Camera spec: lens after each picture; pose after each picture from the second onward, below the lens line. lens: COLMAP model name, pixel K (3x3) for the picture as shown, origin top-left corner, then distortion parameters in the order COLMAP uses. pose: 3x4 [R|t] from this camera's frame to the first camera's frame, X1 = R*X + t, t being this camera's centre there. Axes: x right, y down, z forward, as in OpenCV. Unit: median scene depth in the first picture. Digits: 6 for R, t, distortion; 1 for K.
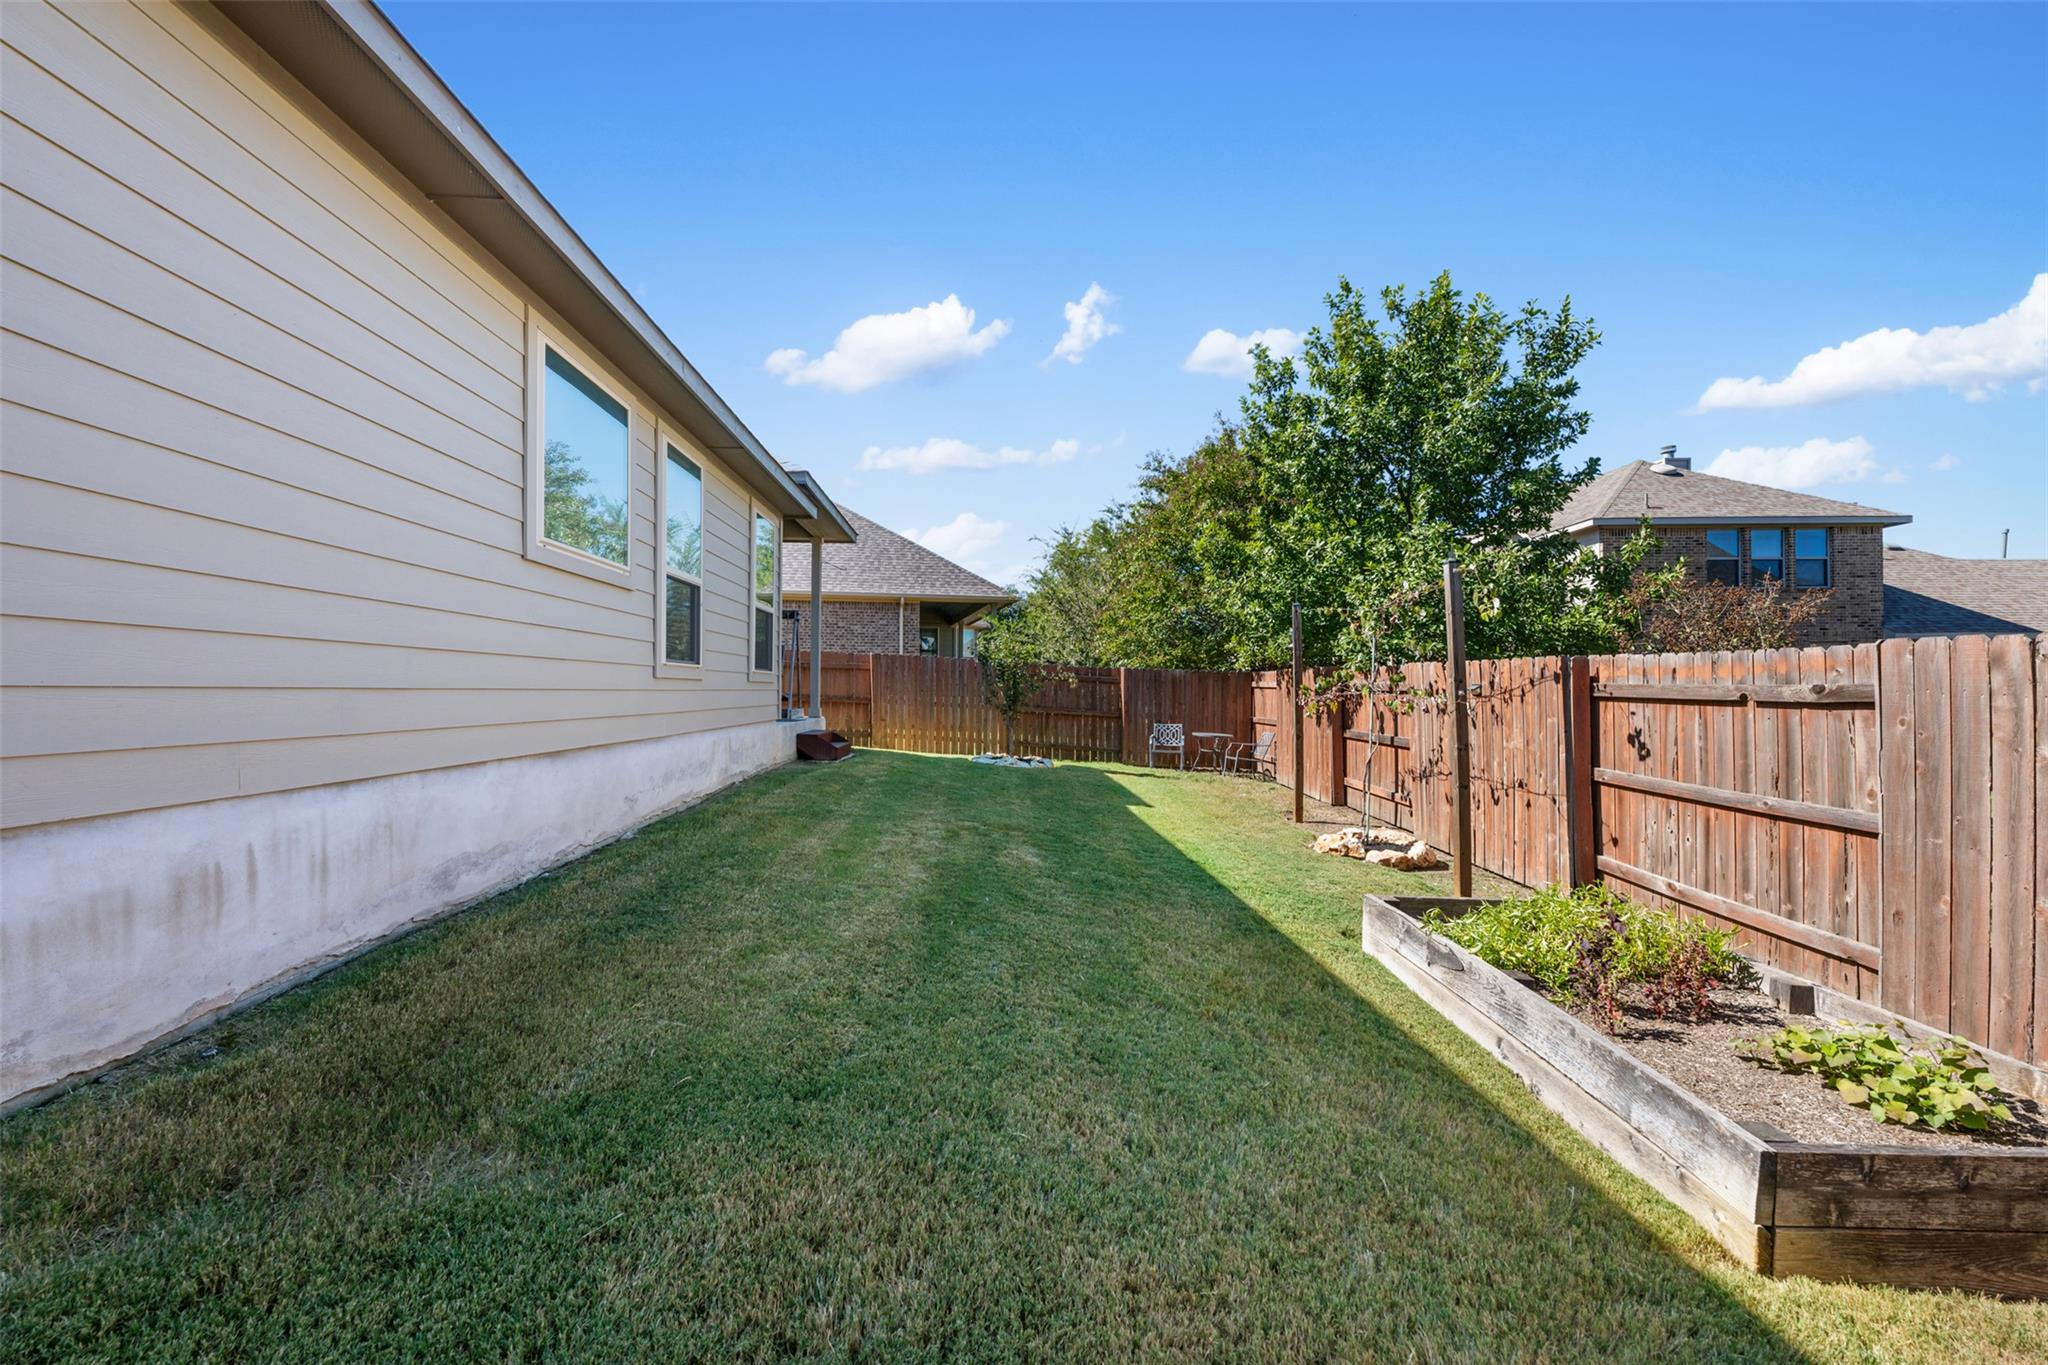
lens RADIAL K [[809.6, 0, 1022.5], [0, 809.6, 682.1], [0, 0, 1]] dist [-0.000137, -0.000310]
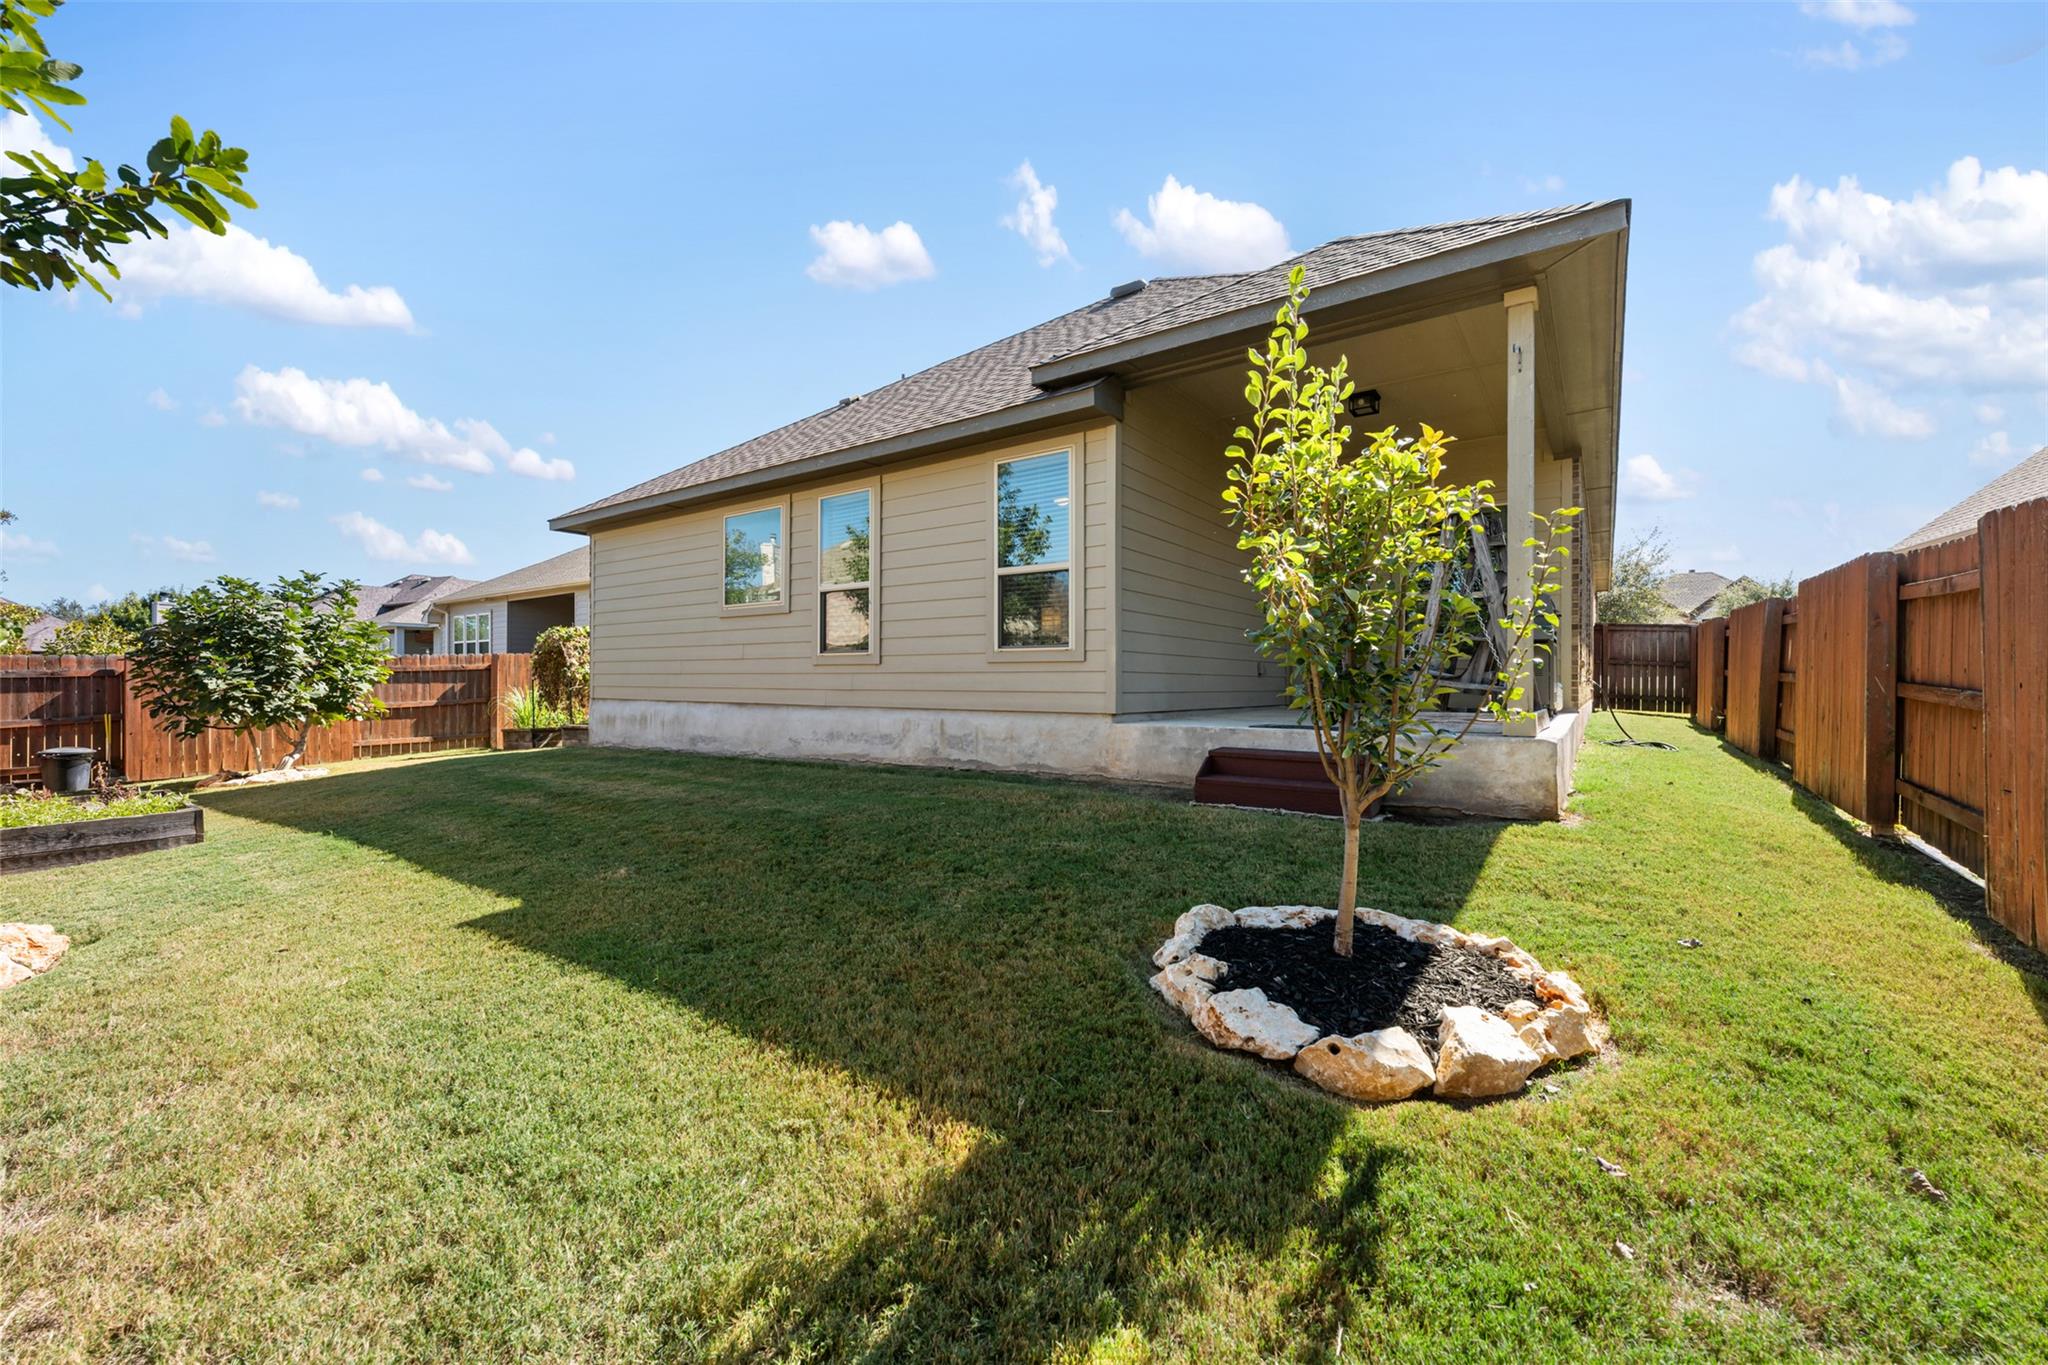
lens RADIAL K [[809.6, 0, 1022.5], [0, 809.6, 682.1], [0, 0, 1]] dist [-0.000137, -0.000310]
pose [[-0.631605, -0.007783, -0.775251, 0.296105], [0.000674, 0.999944, -0.010588, 0.027155], [0.775290, -0.007210, -0.631564, 1.448168]]
